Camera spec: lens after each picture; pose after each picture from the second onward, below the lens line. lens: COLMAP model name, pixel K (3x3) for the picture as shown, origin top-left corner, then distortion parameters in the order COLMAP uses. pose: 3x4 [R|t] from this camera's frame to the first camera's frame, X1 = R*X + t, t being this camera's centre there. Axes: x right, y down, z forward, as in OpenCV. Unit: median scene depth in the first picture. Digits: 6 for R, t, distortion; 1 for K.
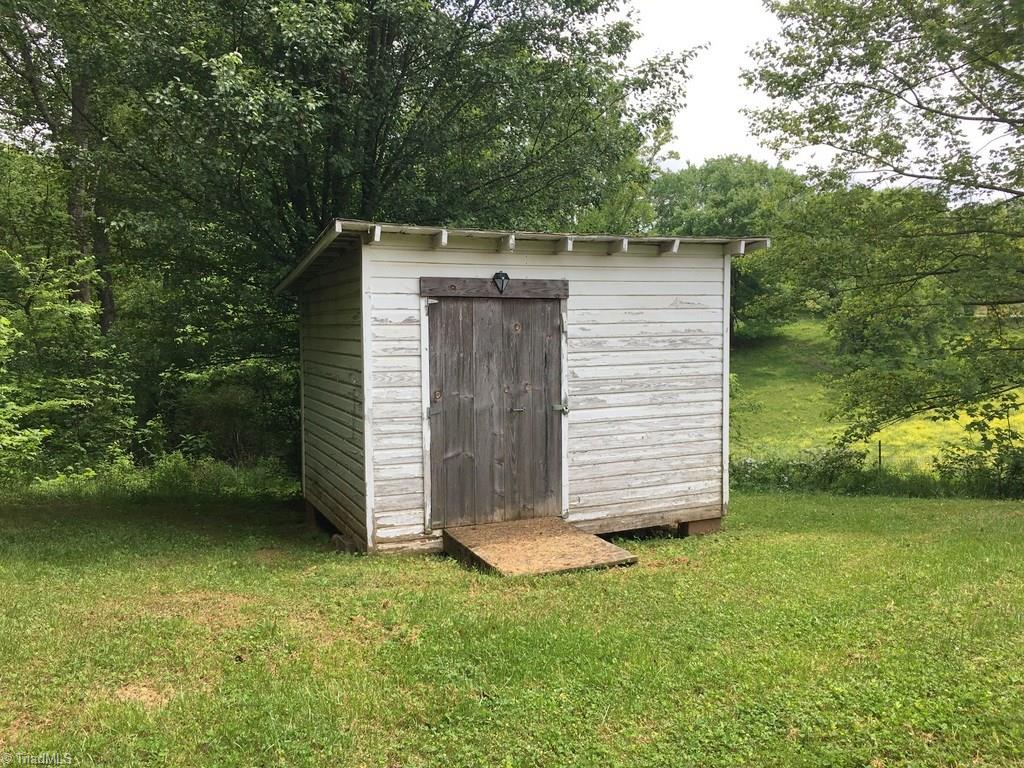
lens RADIAL K [[862.5, 0, 512.0], [0, 862.5, 384.0], [0, 0, 1]] dist [0.076971, -0.095764]
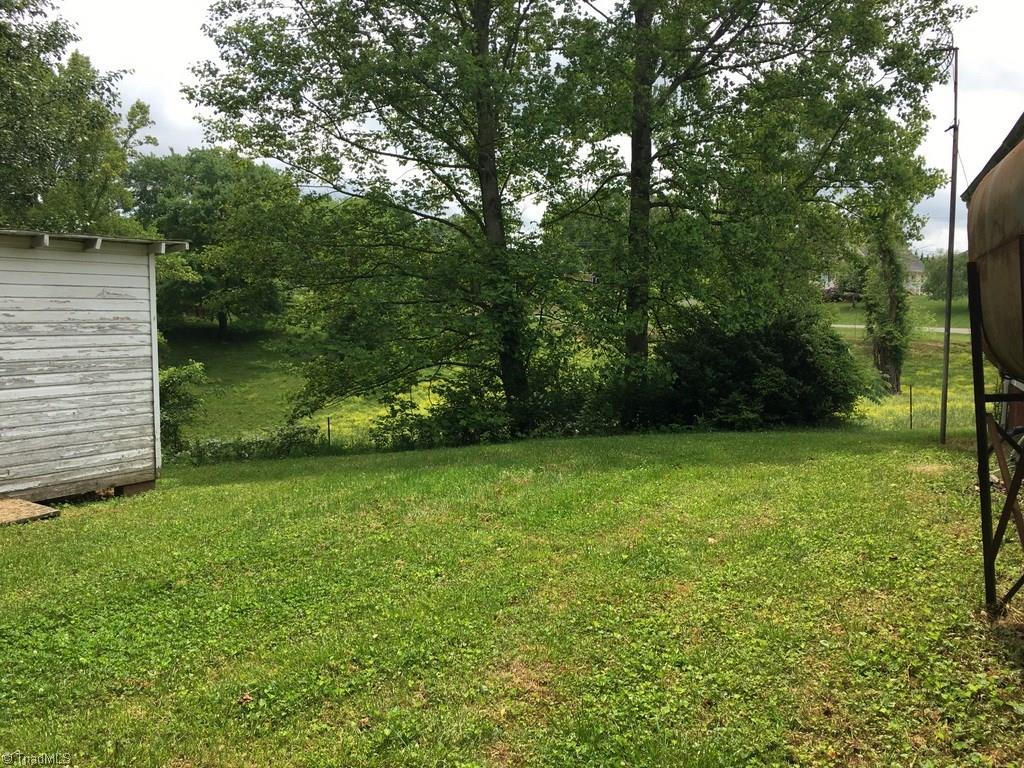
lens RADIAL K [[862.5, 0, 512.0], [0, 862.5, 384.0], [0, 0, 1]] dist [0.076971, -0.095764]
pose [[0.847637, -0.027065, 0.529886, 0.020469], [0.023758, 0.999633, 0.013052, 0.014049], [-0.530044, 0.001526, 0.847969, -0.159210]]
